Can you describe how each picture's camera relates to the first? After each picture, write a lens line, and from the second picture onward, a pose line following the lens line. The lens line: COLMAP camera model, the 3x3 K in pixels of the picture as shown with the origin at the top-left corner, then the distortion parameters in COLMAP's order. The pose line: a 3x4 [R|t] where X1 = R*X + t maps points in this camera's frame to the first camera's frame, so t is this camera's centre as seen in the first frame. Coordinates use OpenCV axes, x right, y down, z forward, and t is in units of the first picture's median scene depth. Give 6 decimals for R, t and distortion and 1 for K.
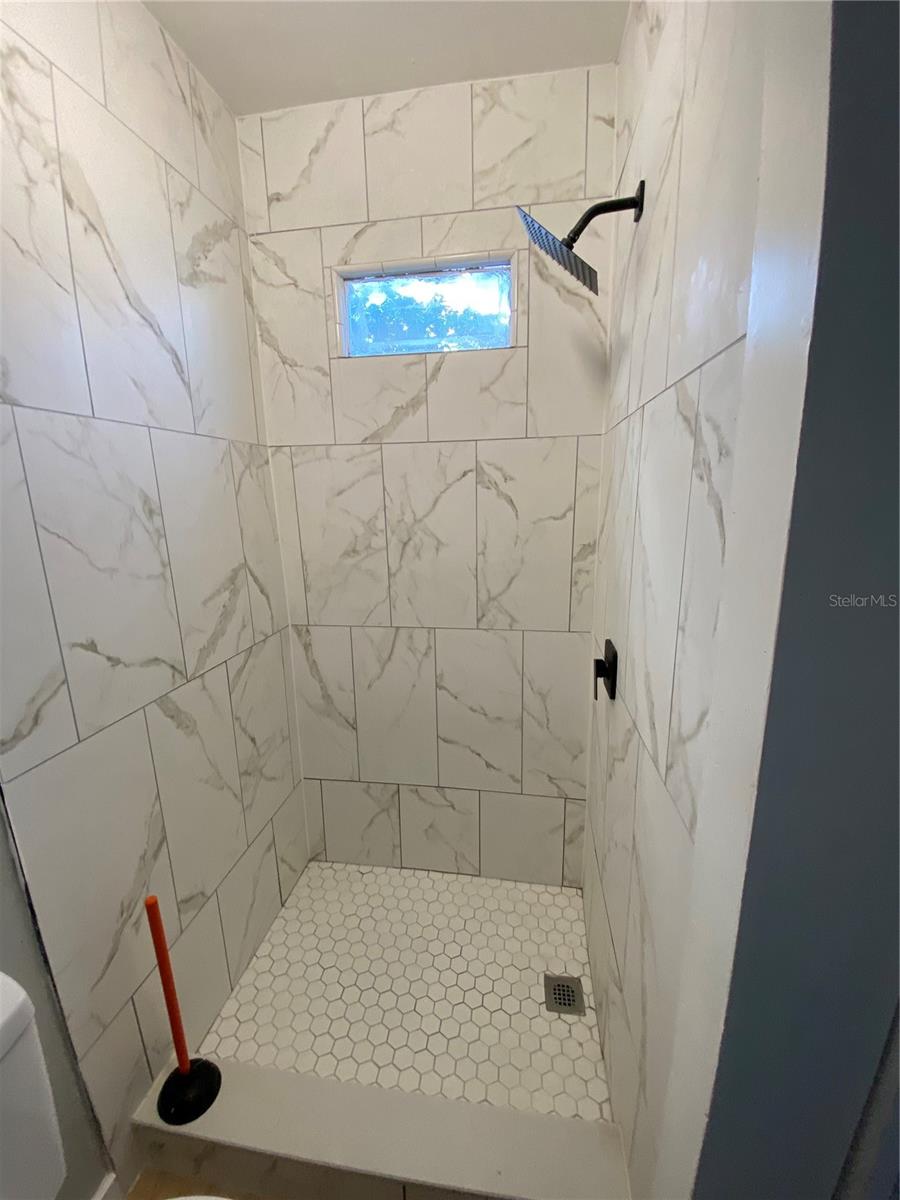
lens RADIAL K [[492.4, 0, 450.0], [0, 492.4, 600.0], [0, 0, 1]] dist [0.026099, -0.020663]
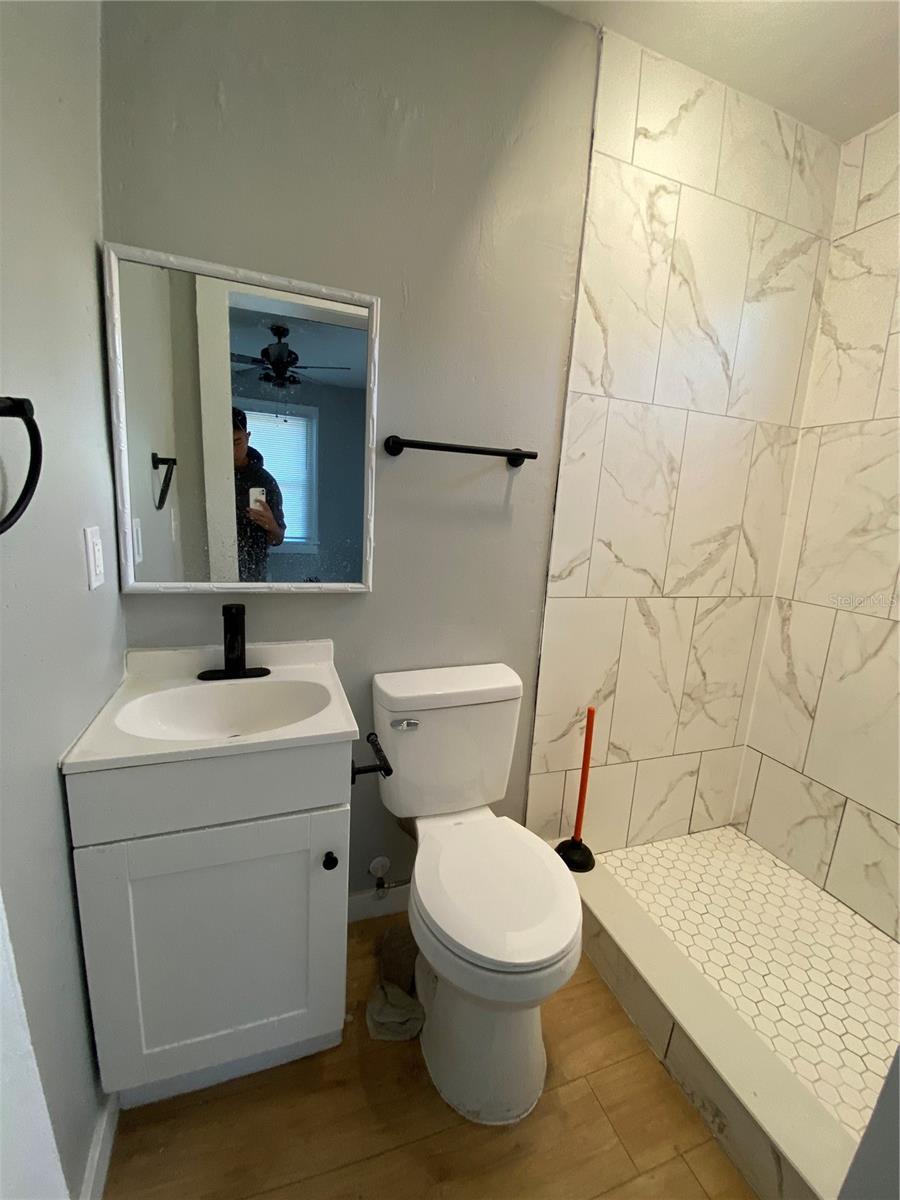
lens RADIAL K [[489.0, 0, 448.2], [0, 489.0, 594.7], [0, 0, 1]] dist [0.001746, -0.008798]
pose [[0.479398, 0.212992, -0.851359, 0.290034], [-0.258245, 0.961387, 0.095101, 0.160648], [0.838741, 0.174268, 0.515891, -0.163604]]
